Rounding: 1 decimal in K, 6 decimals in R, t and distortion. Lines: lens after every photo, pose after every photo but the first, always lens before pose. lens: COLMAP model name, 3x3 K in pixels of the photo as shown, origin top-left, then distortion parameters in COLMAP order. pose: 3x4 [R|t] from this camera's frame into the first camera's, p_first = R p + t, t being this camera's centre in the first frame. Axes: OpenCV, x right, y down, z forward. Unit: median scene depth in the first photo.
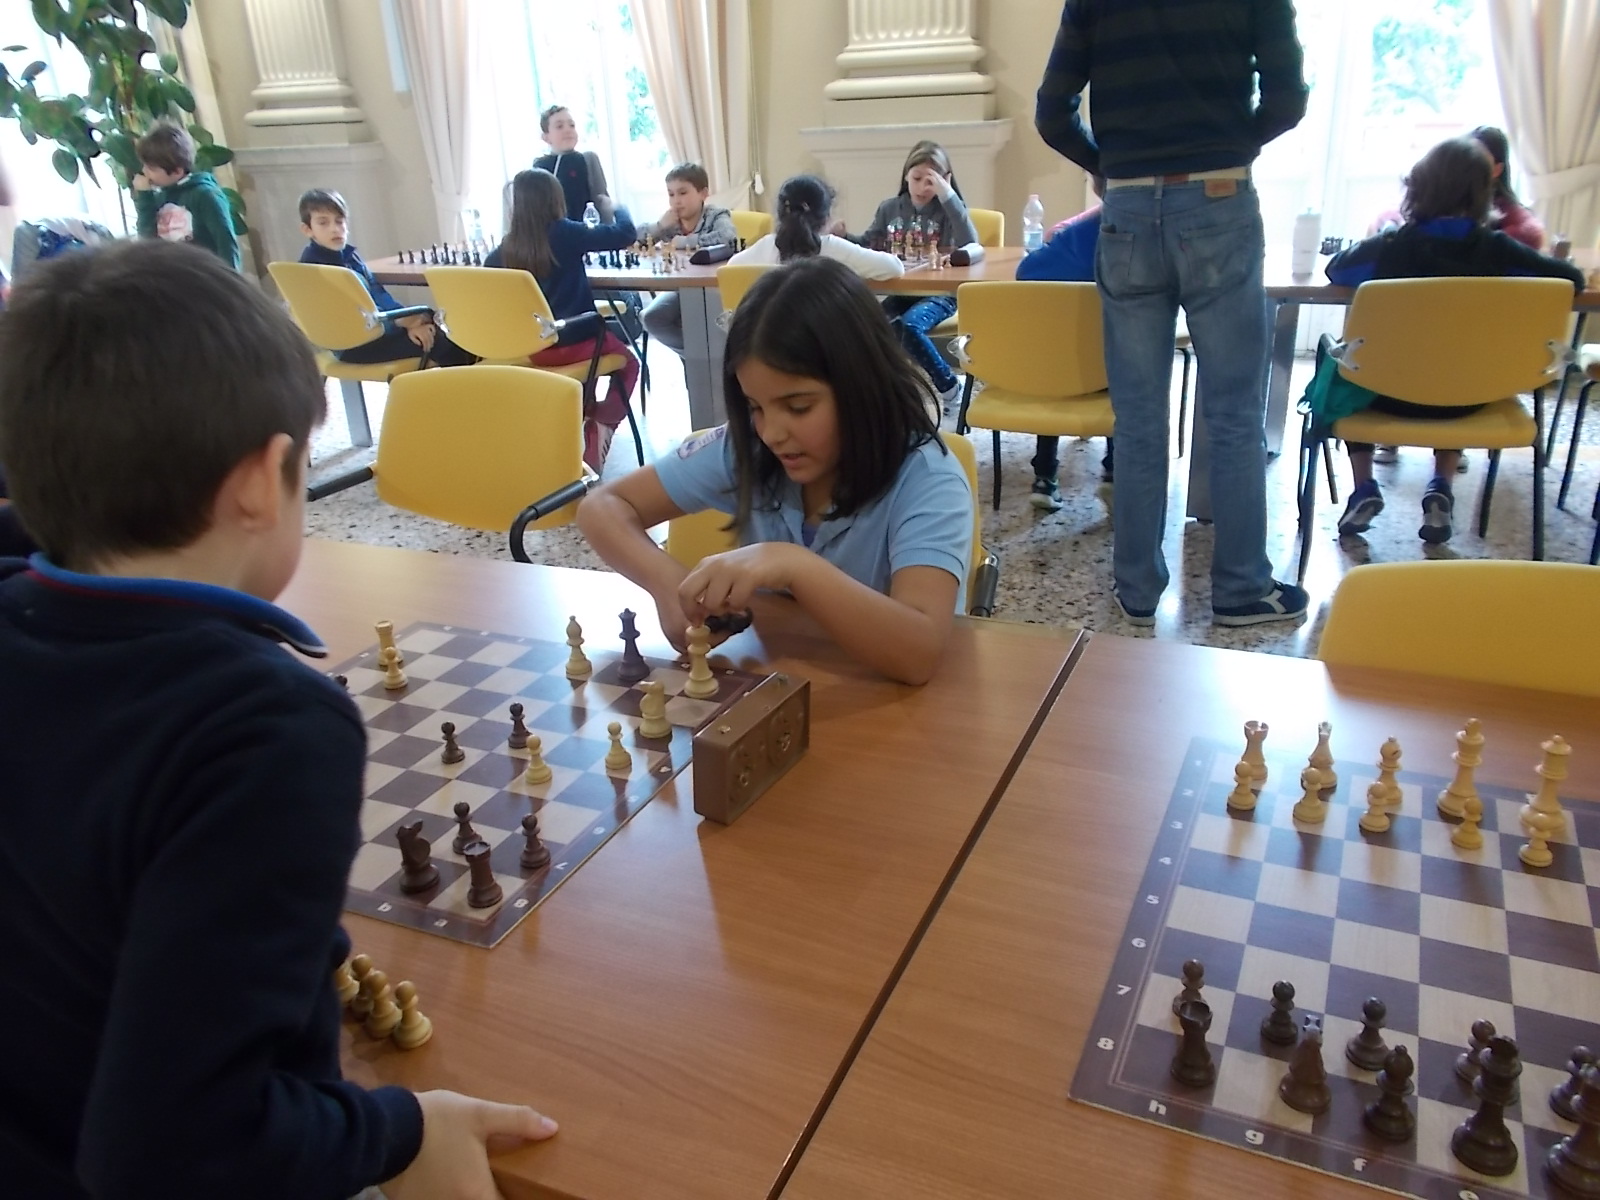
lens RADIAL K [[1243.4, 0, 800.0], [0, 1243.4, 600.0], [0, 0, 1]] dist [0.012366, -0.011058]
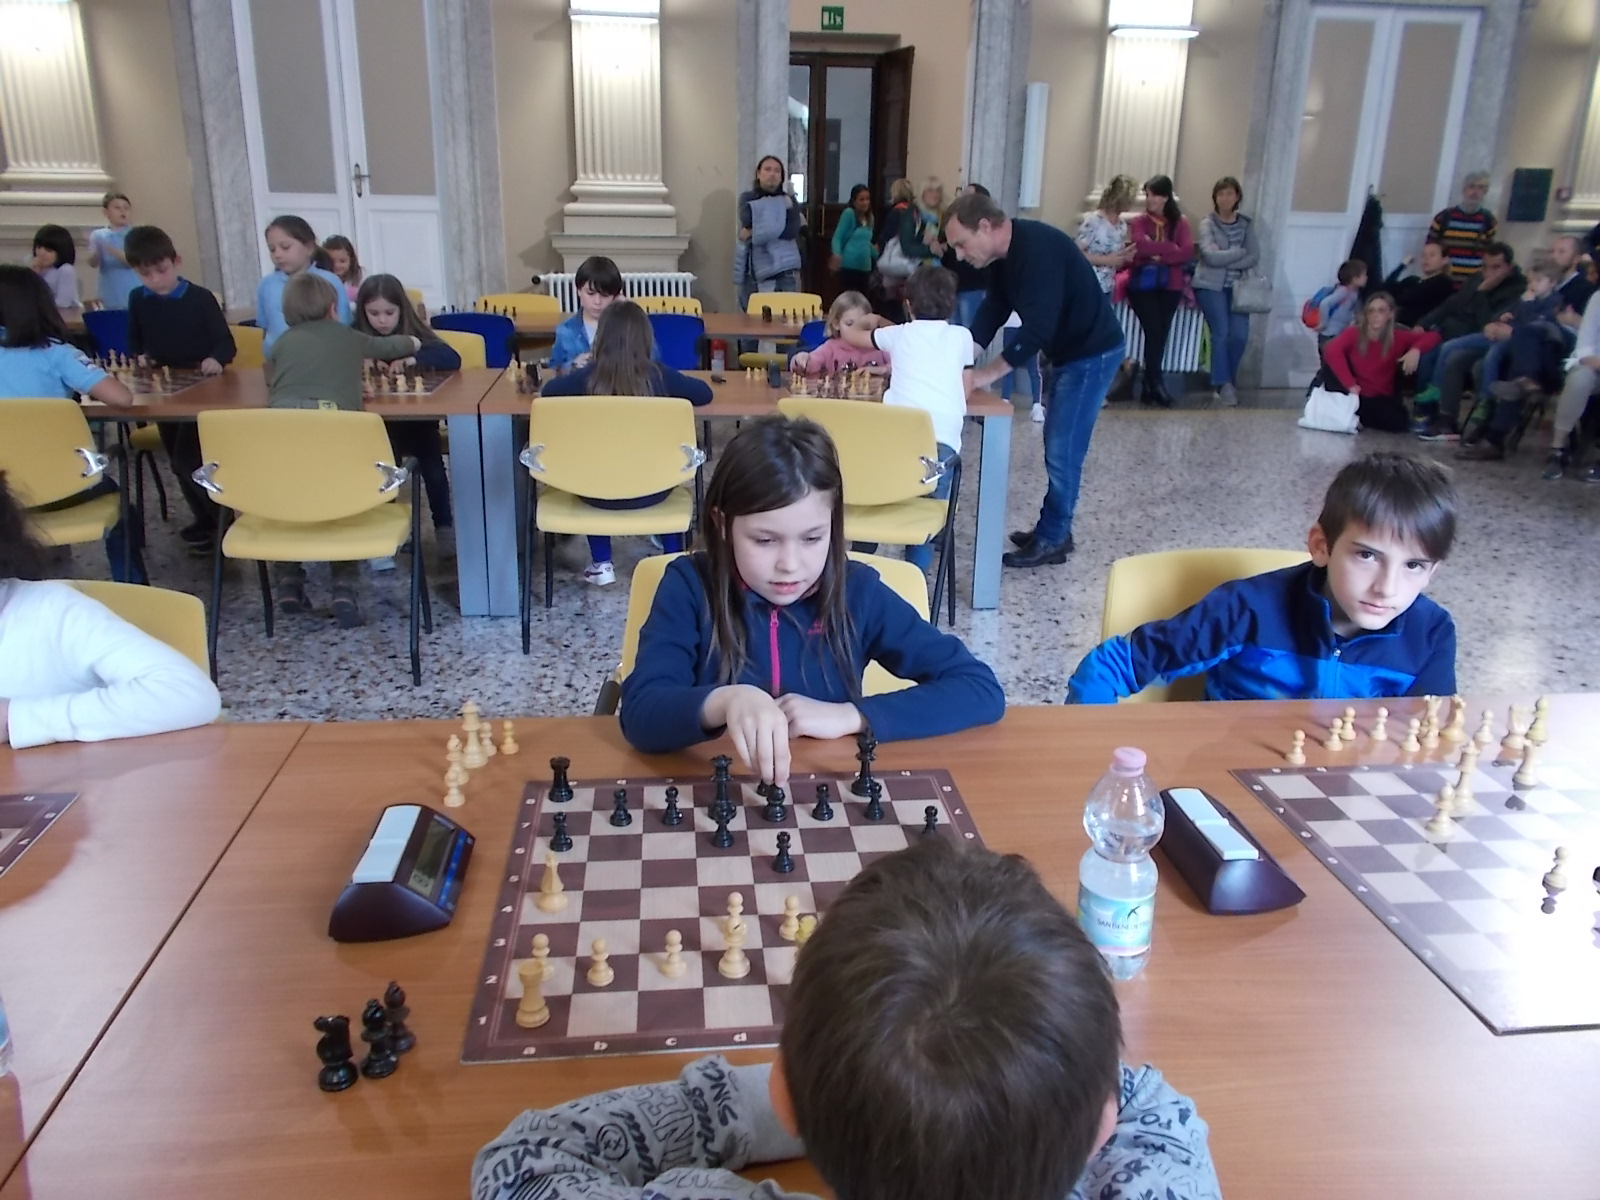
lens RADIAL K [[1243.4, 0, 800.0], [0, 1243.4, 600.0], [0, 0, 1]] dist [0.012366, -0.011058]
pose [[0.855044, -0.091929, 0.510342, -0.537829], [0.141995, 0.988052, -0.059923, 0.182048], [-0.498735, 0.123703, 0.857882, -0.357834]]
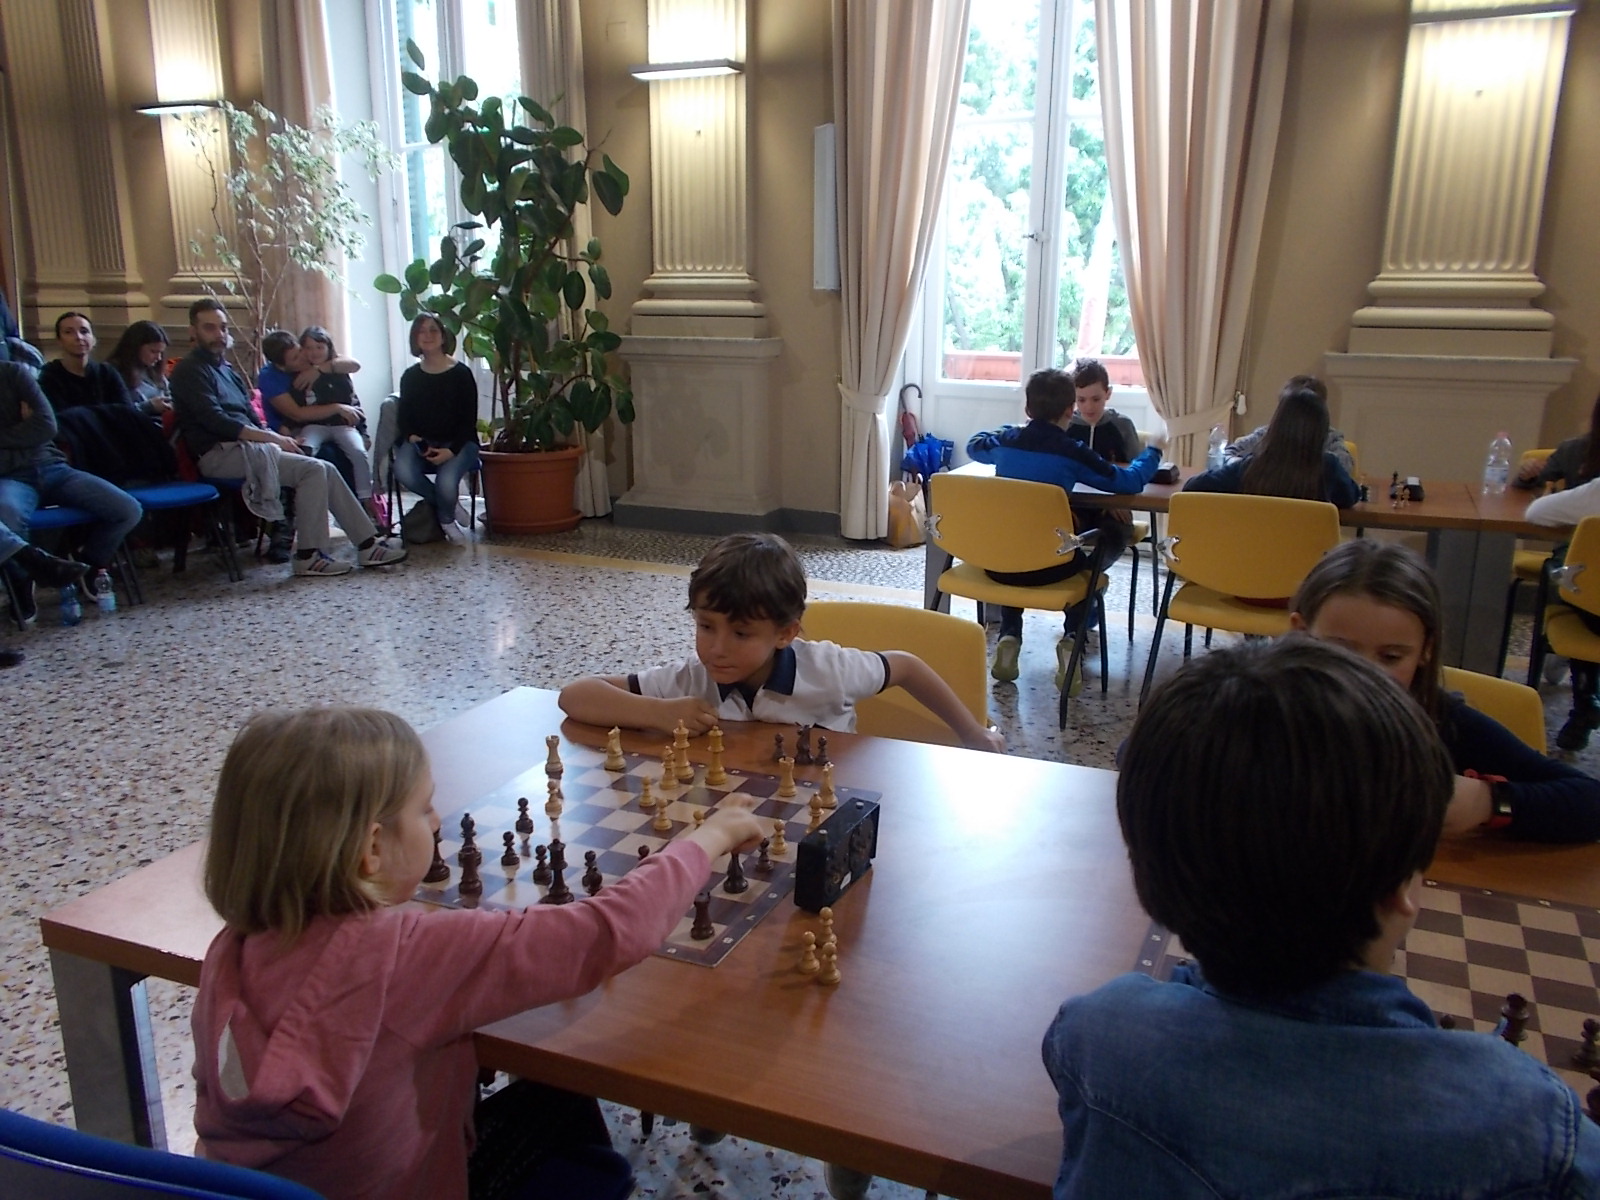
lens RADIAL K [[1219.5, 0, 800.0], [0, 1219.5, 600.0], [0, 0, 1]] dist [0.003274, 0.001039]
pose [[0.998292, 0.050287, 0.029729, -0.415411], [-0.045432, 0.988237, -0.146026, -0.039640], [-0.036722, 0.144426, 0.988834, 0.123998]]
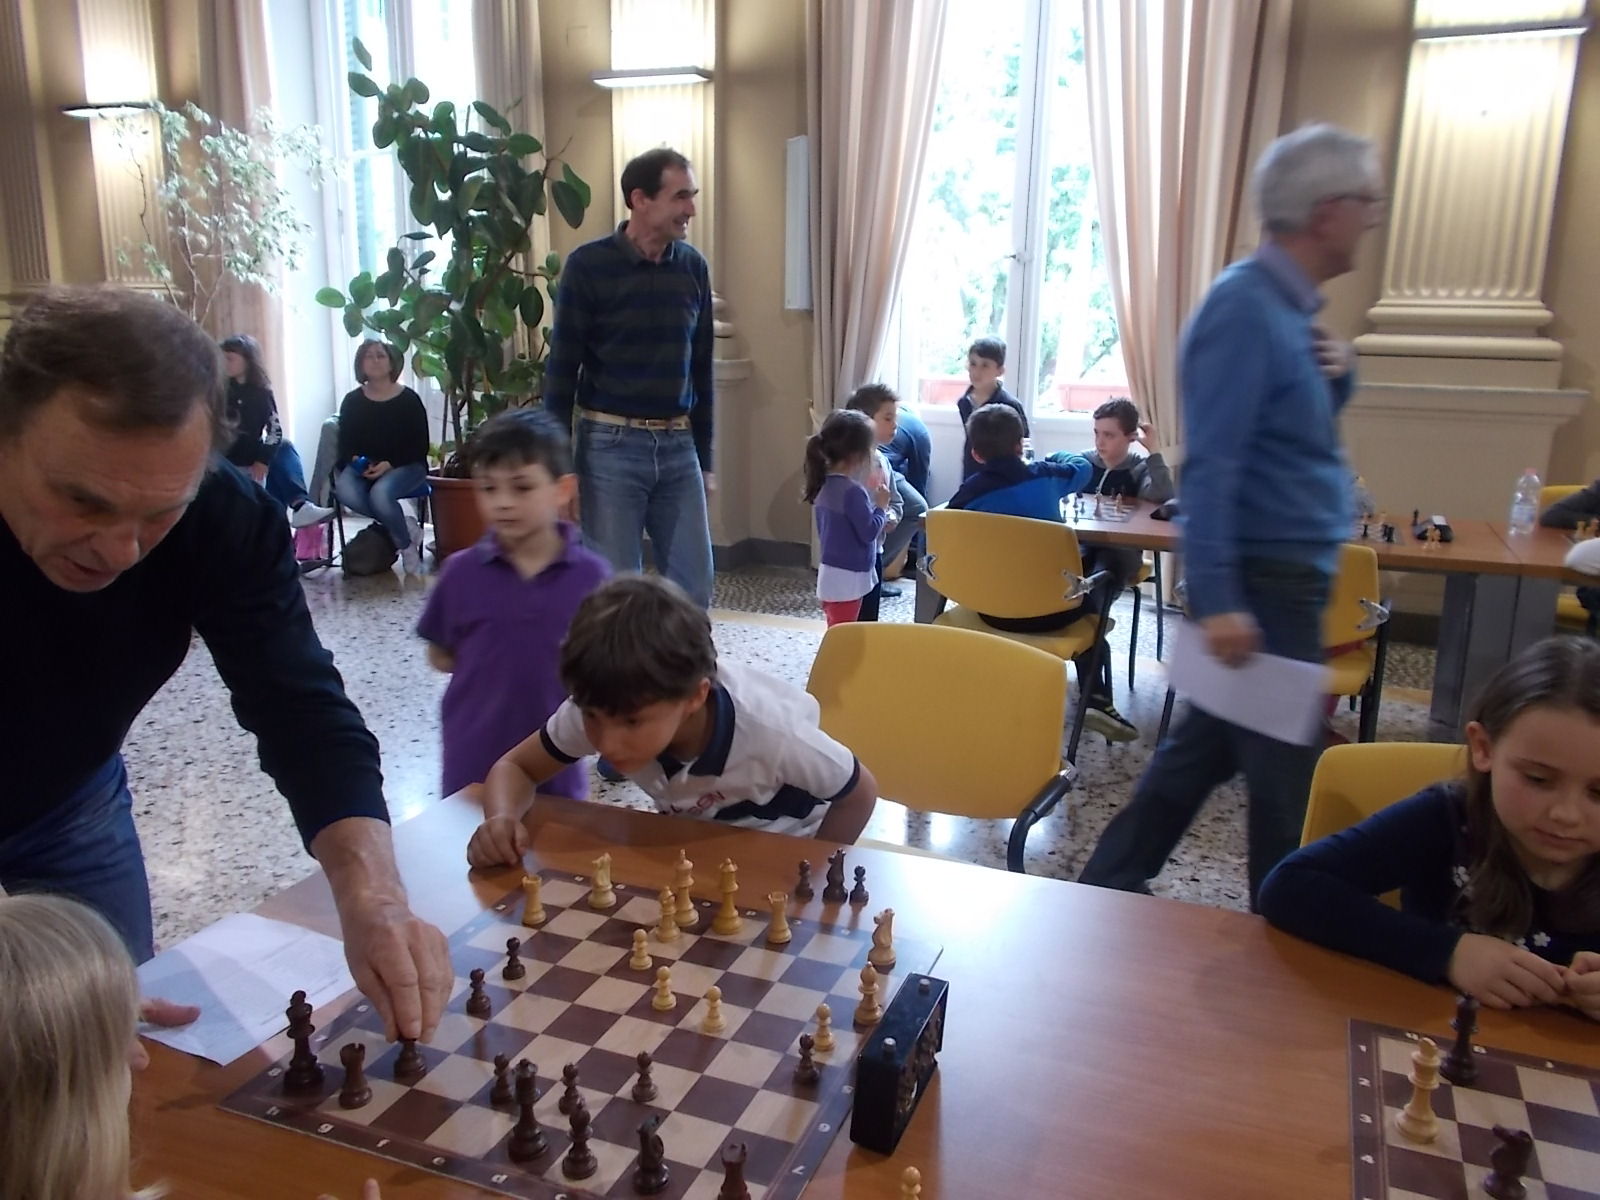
lens RADIAL K [[1219.5, 0, 800.0], [0, 1219.5, 600.0], [0, 0, 1]] dist [0.003274, 0.001039]
pose [[0.996281, 0.053744, 0.067351, -0.428999], [-0.042043, 0.985483, -0.164483, -0.060843], [-0.075213, 0.161040, 0.984078, 0.182121]]
